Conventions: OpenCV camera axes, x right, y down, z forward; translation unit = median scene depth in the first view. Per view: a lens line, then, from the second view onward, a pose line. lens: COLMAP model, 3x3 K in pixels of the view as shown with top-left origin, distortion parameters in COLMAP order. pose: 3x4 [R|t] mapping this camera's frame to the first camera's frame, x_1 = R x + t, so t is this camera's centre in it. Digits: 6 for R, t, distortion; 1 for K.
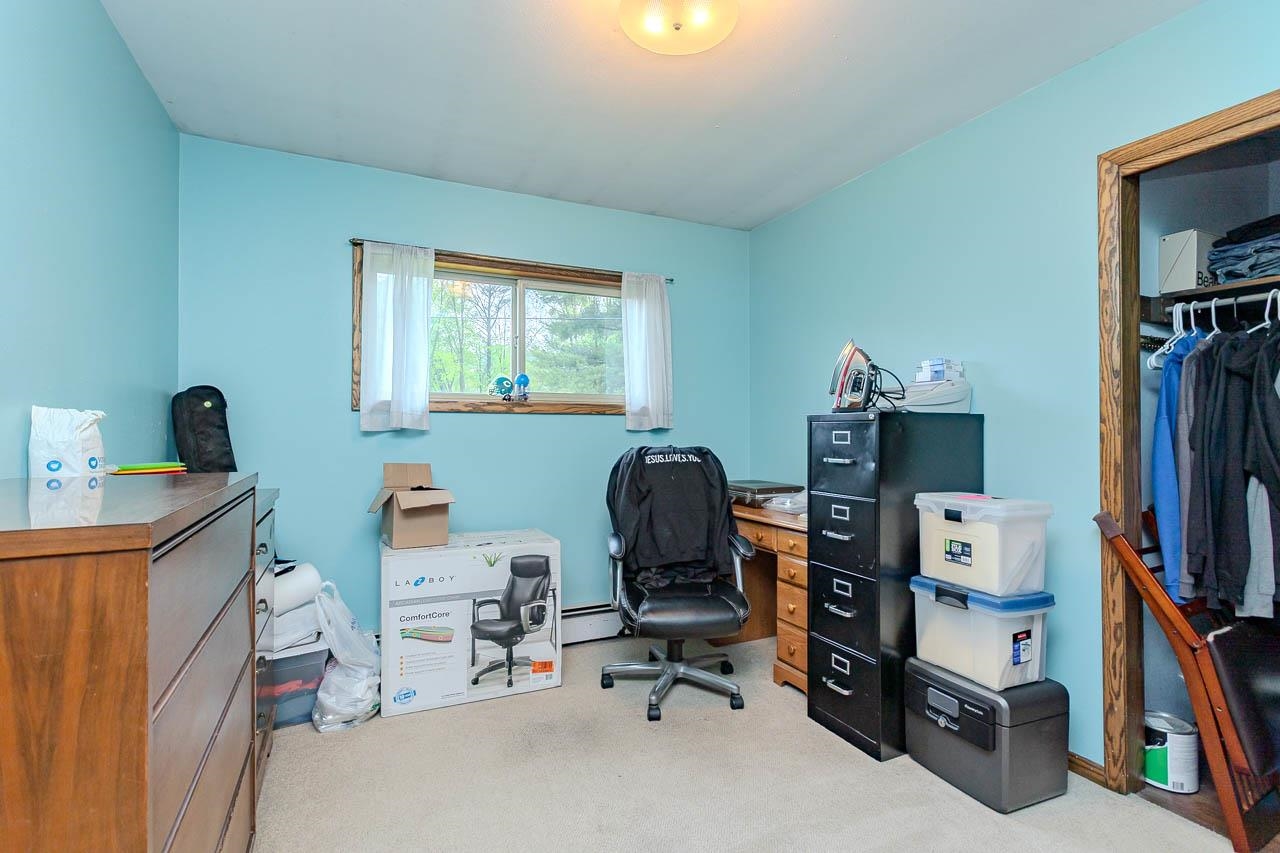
lens RADIAL K [[606.2, 0, 639.2], [0, 606.2, 429.0], [0, 0, 1]] dist [-0.001252, 0.002125]
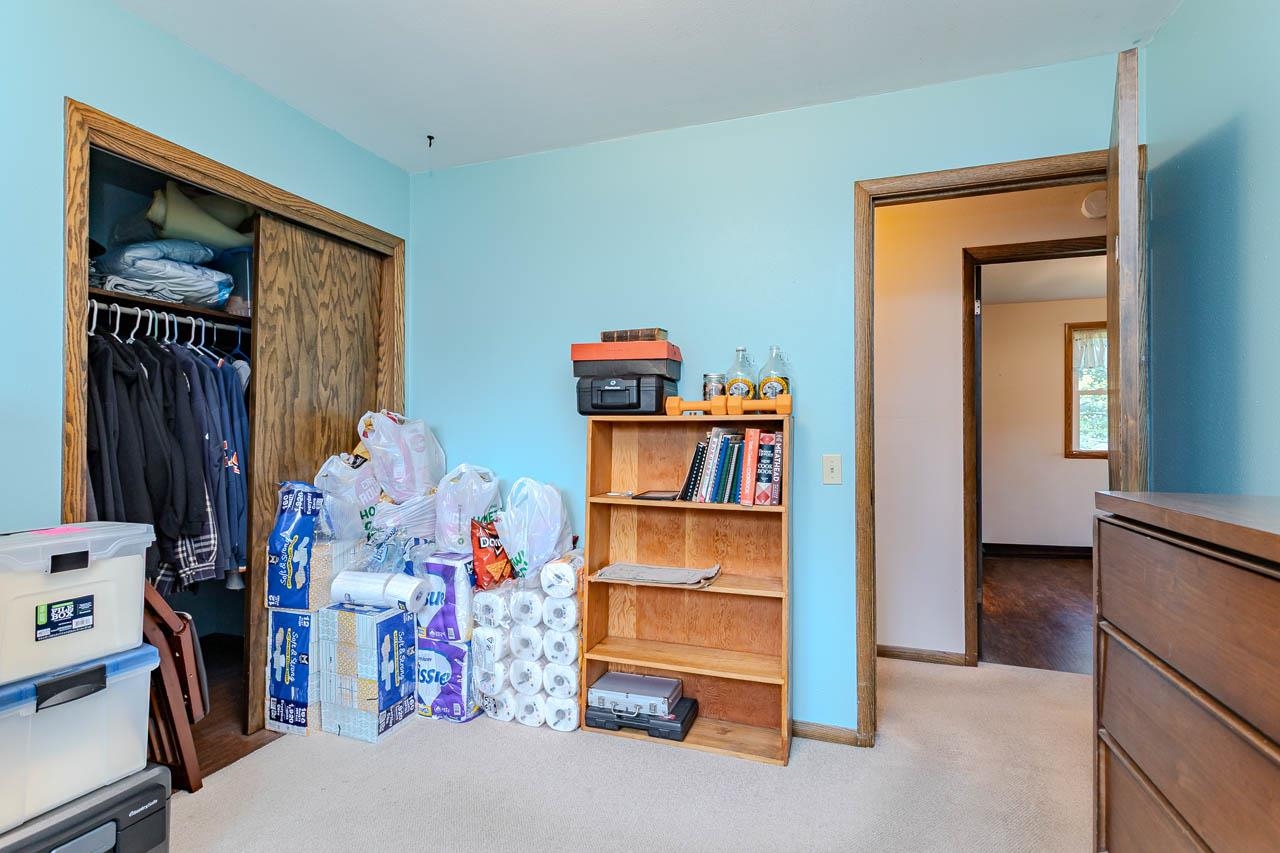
lens RADIAL K [[606.2, 0, 640.1], [0, 606.2, 426.1], [0, 0, 1]] dist [-0.001252, 0.002125]
pose [[-0.709253, 0.001113, 0.704953, -0.381148], [-0.010993, 0.999860, -0.012638, -0.002034], [-0.704868, -0.016714, -0.709142, 1.038239]]
